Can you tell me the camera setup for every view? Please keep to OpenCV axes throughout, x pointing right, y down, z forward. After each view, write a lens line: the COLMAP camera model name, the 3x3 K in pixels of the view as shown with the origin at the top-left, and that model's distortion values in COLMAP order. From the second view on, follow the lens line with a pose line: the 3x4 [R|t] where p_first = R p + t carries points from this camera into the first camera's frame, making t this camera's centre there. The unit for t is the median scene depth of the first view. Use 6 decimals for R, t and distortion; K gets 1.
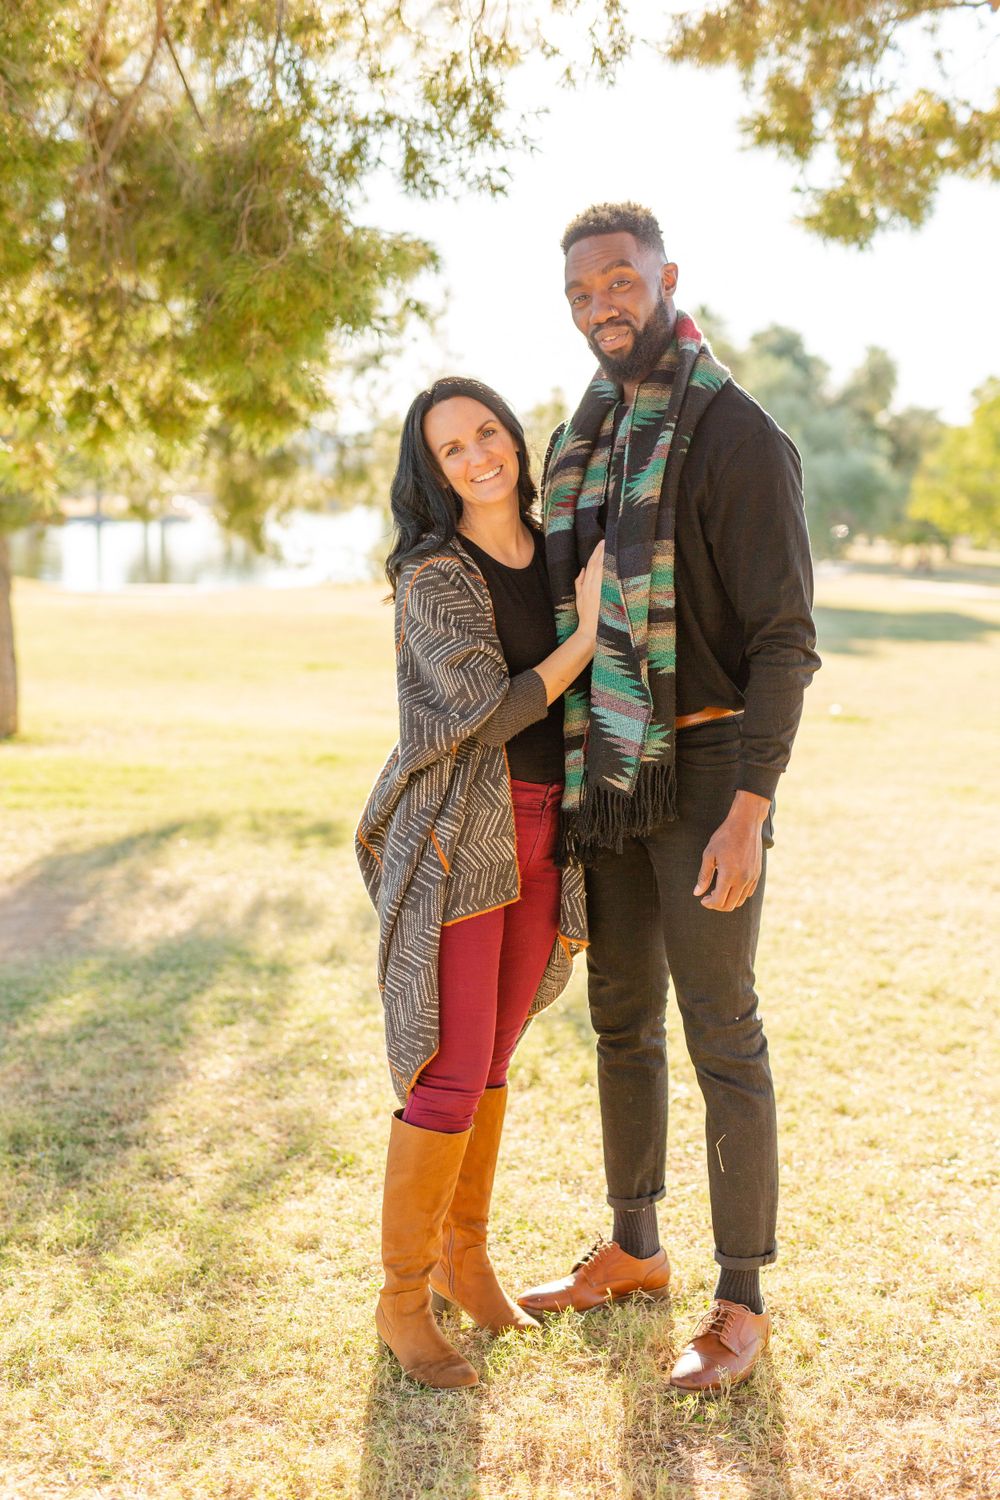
lens RADIAL K [[2076.1, 0, 496.6], [0, 2076.1, 726.5], [0, 0, 1]] dist [0.009629, -0.050257]
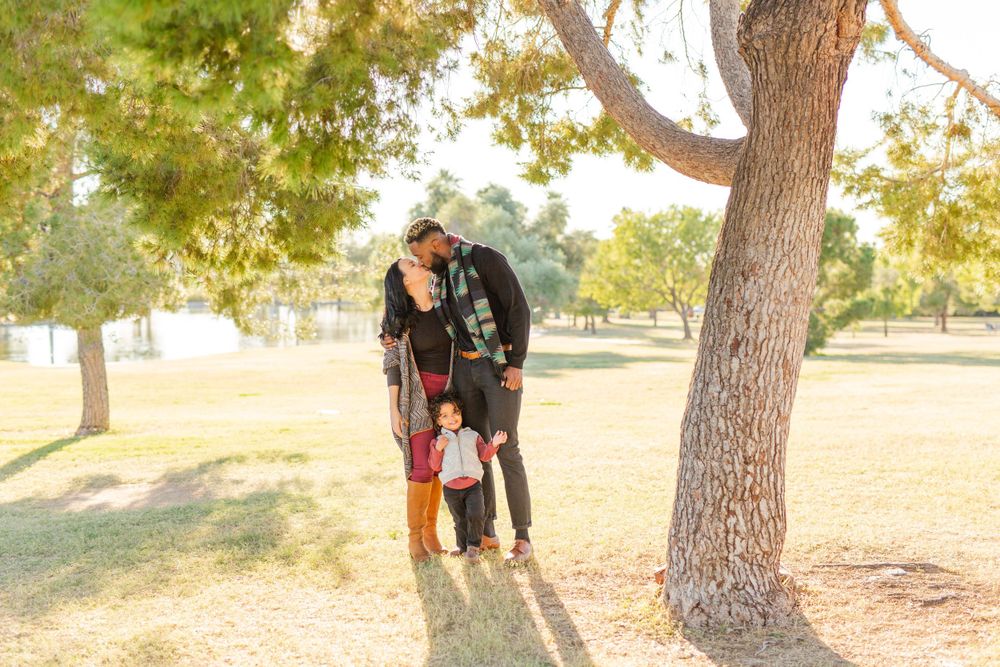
lens RADIAL K [[1384.0, 0, 458.8], [0, 1384.0, 334.3], [0, 0, 1]] dist [0.009629, -0.050257]
pose [[0.993427, -0.044195, 0.105594, -0.068326], [0.052627, 0.995528, -0.078449, 0.047851], [-0.101655, 0.083490, 0.991310, -0.393204]]
